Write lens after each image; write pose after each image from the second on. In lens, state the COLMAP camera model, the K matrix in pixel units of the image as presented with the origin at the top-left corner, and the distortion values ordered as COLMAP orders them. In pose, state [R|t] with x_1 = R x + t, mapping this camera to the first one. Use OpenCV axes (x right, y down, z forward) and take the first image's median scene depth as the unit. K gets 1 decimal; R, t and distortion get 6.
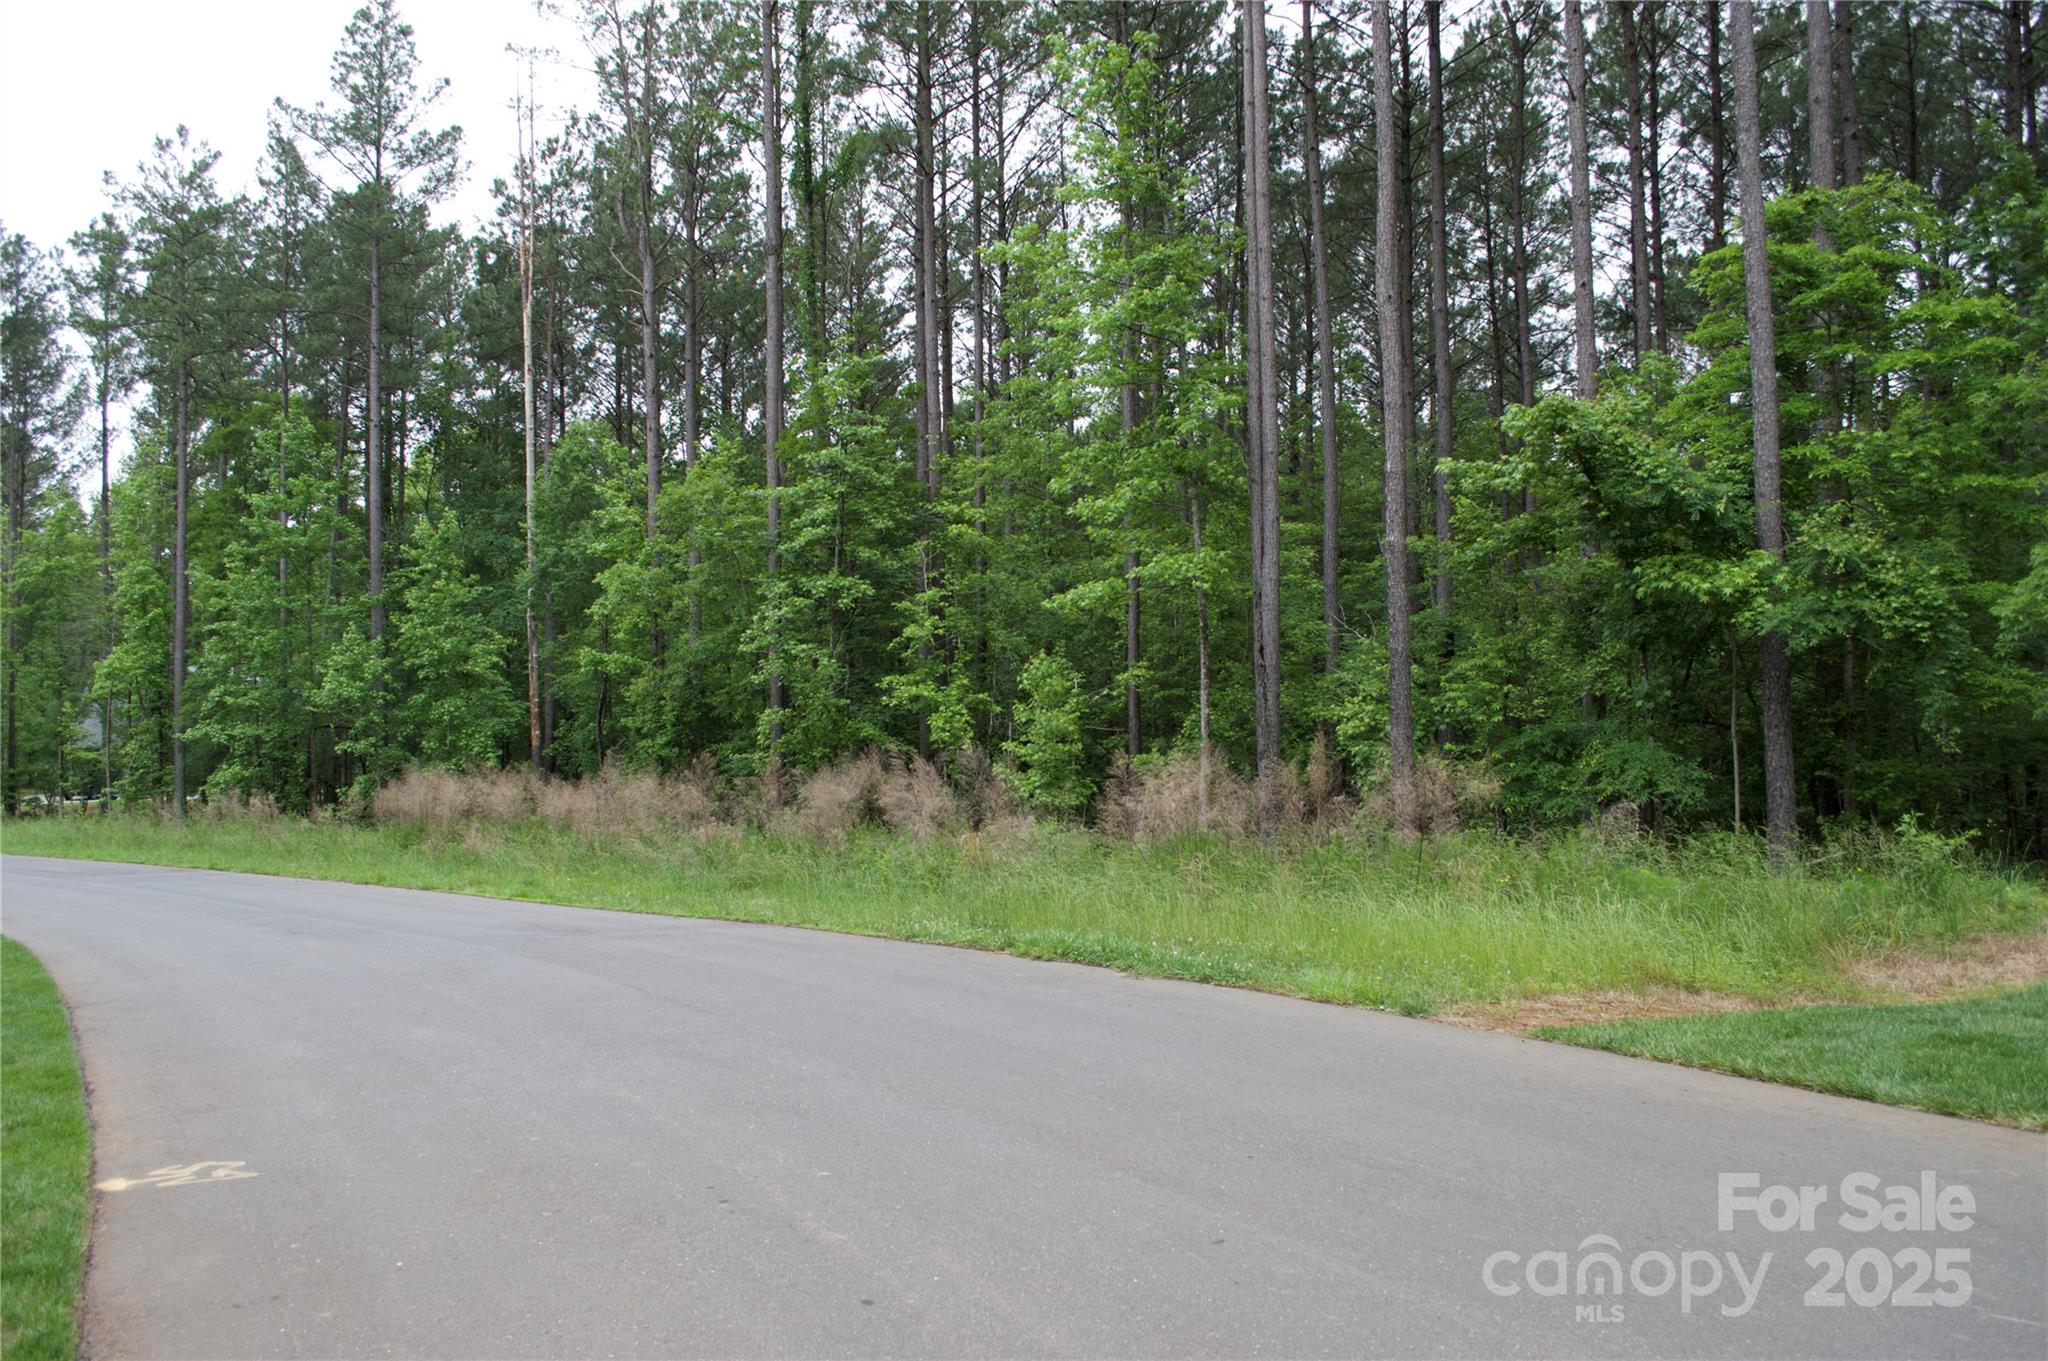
lens RADIAL K [[1635.2, 0, 1013.0], [0, 1635.2, 685.4], [0, 0, 1]] dist [-0.083421, 0.007908]
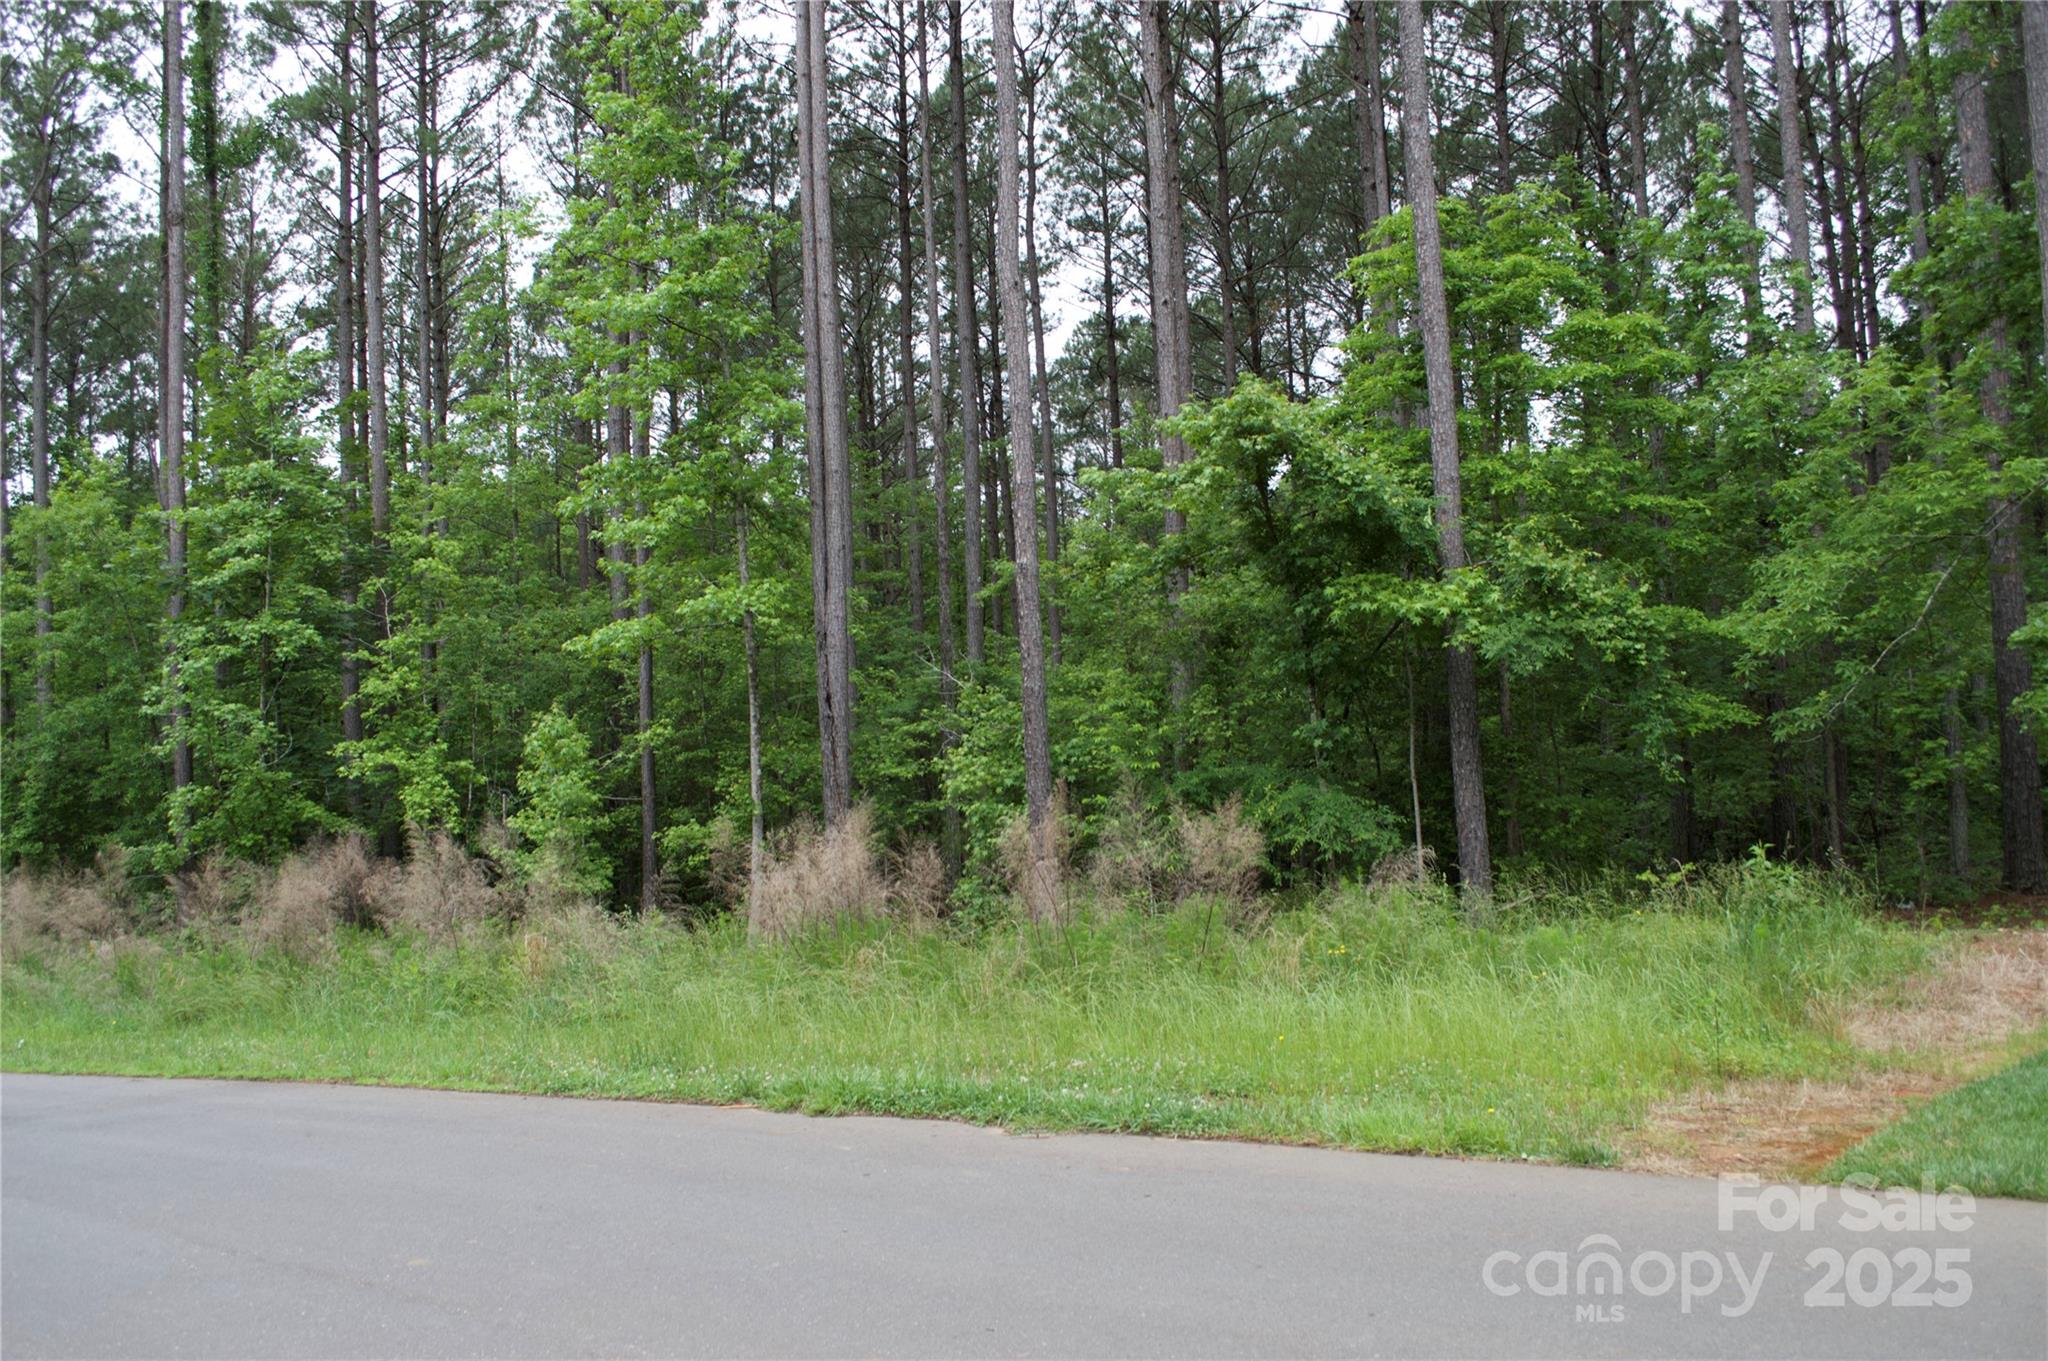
lens RADIAL K [[1635.2, 0, 1013.0], [0, 1635.2, 685.4], [0, 0, 1]] dist [-0.083421, 0.007908]
pose [[0.928125, -0.007961, 0.372184, -0.060829], [0.025395, 0.998796, -0.041965, 0.007648], [-0.371402, 0.048400, 0.927210, 0.127623]]
